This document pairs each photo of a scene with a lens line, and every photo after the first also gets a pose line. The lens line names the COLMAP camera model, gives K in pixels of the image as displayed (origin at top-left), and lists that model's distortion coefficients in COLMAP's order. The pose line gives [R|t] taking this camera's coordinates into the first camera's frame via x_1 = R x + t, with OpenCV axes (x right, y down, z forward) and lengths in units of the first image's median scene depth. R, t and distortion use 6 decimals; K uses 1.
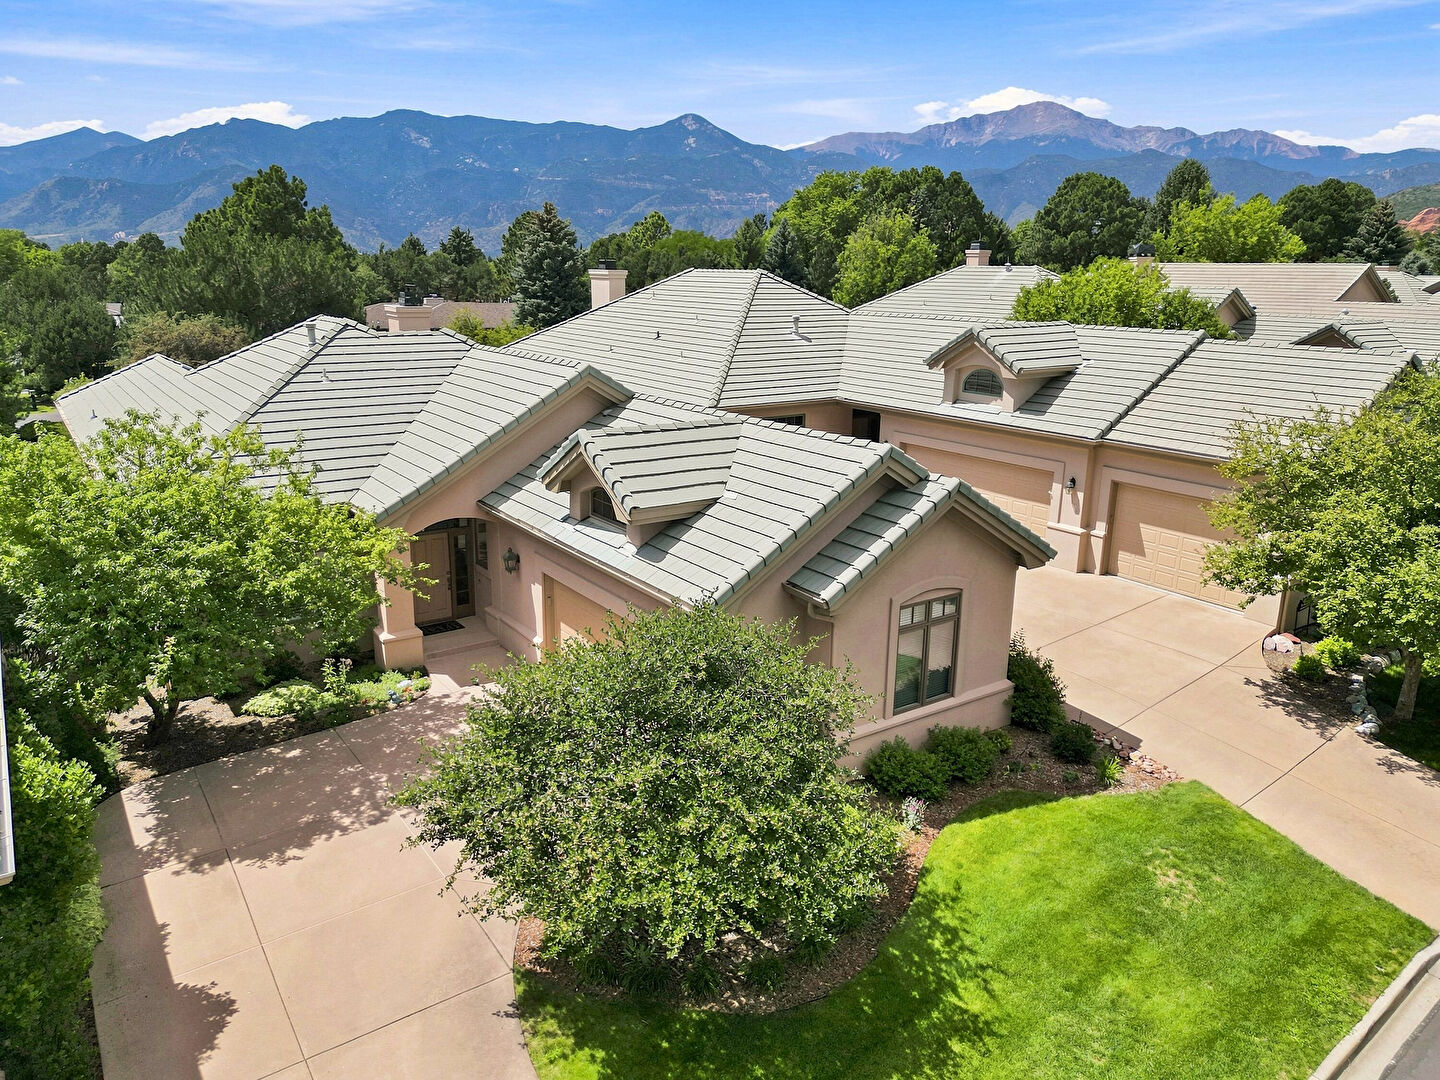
lens RADIAL K [[1010.8, 0, 718.4], [0, 1010.8, 529.0], [0, 0, 1]] dist [0.063776, -0.060940]
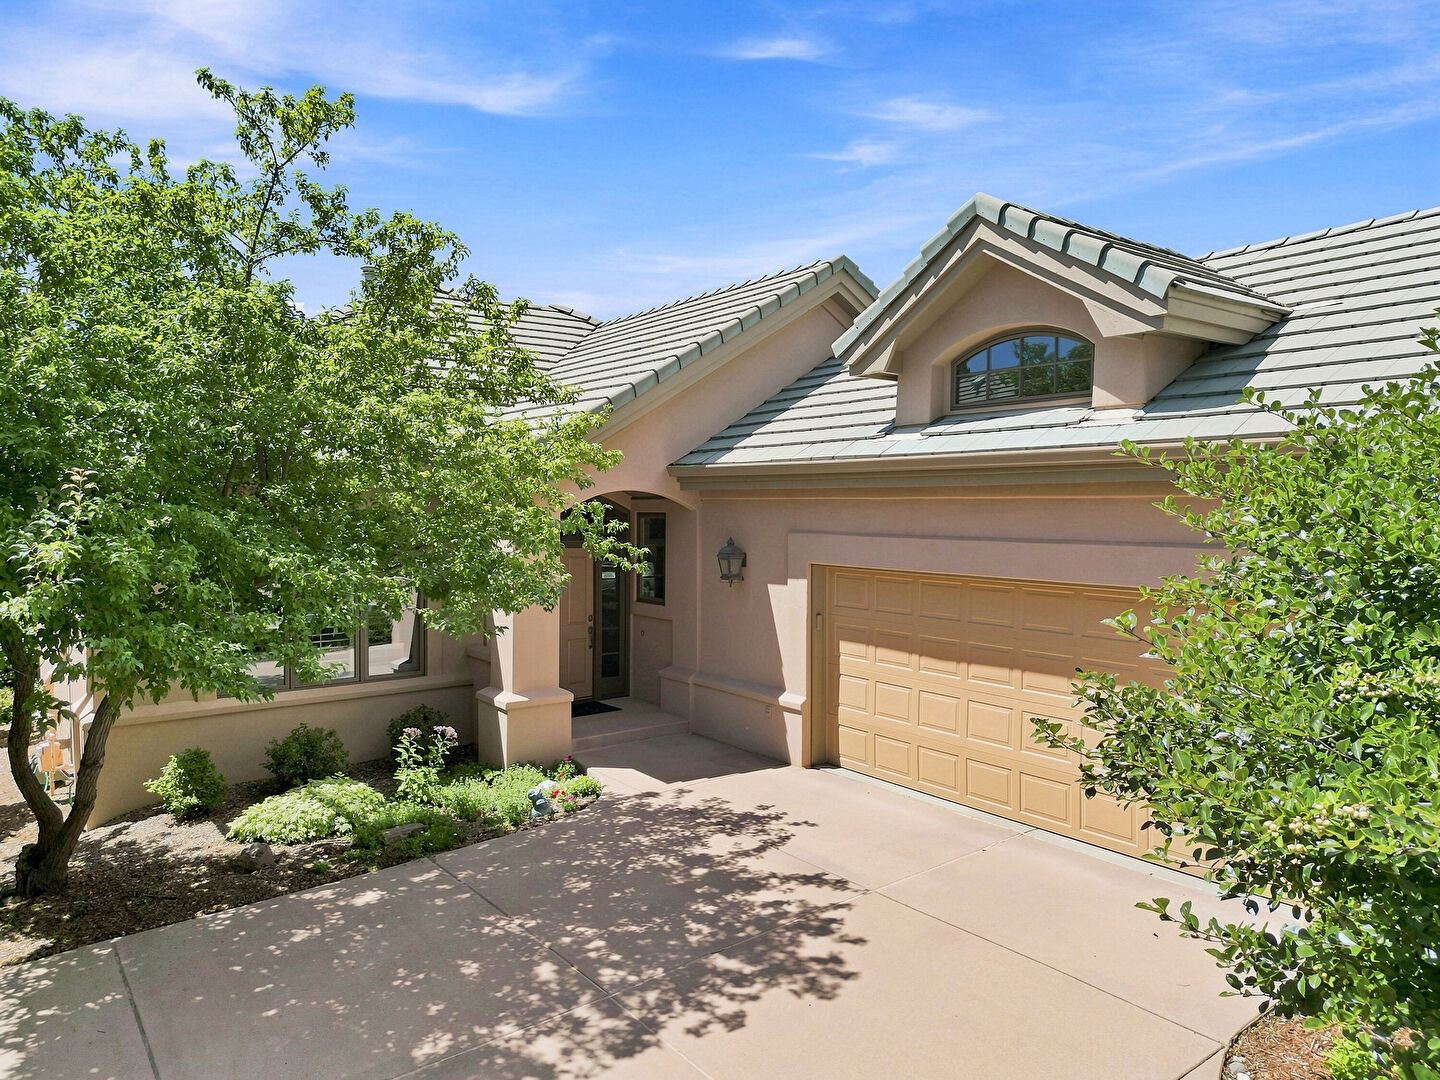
lens RADIAL K [[1020.0, 0, 687.4], [0, 1020.0, 542.1], [0, 0, 1]] dist [0.063818, -0.059512]
pose [[0.999906, -0.013740, 0.000085, -0.243268], [0.013428, 0.975875, -0.217916, 0.150671], [0.002911, 0.217896, 0.975968, 0.477666]]
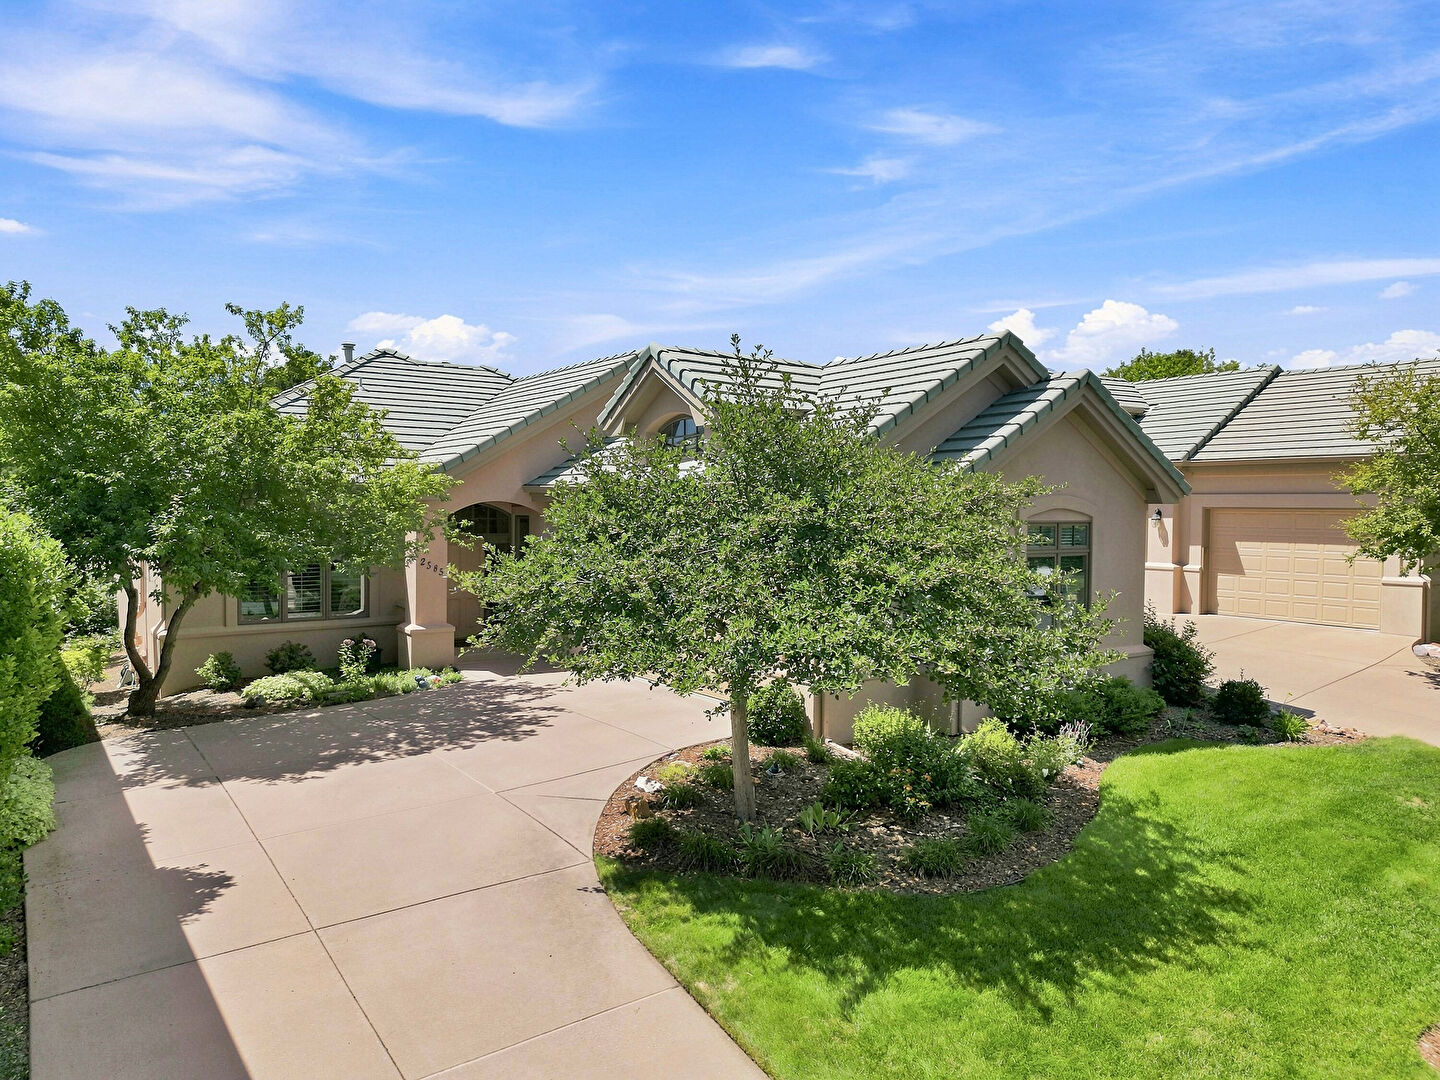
lens RADIAL K [[1012.4, 0, 706.4], [0, 1012.4, 545.0], [0, 0, 1]] dist [0.022200, -0.002728]
pose [[0.999946, -0.008585, -0.005785, -0.074054], [0.007104, 0.975555, -0.219639, 0.239601], [0.007529, 0.219586, 0.975564, 0.140670]]
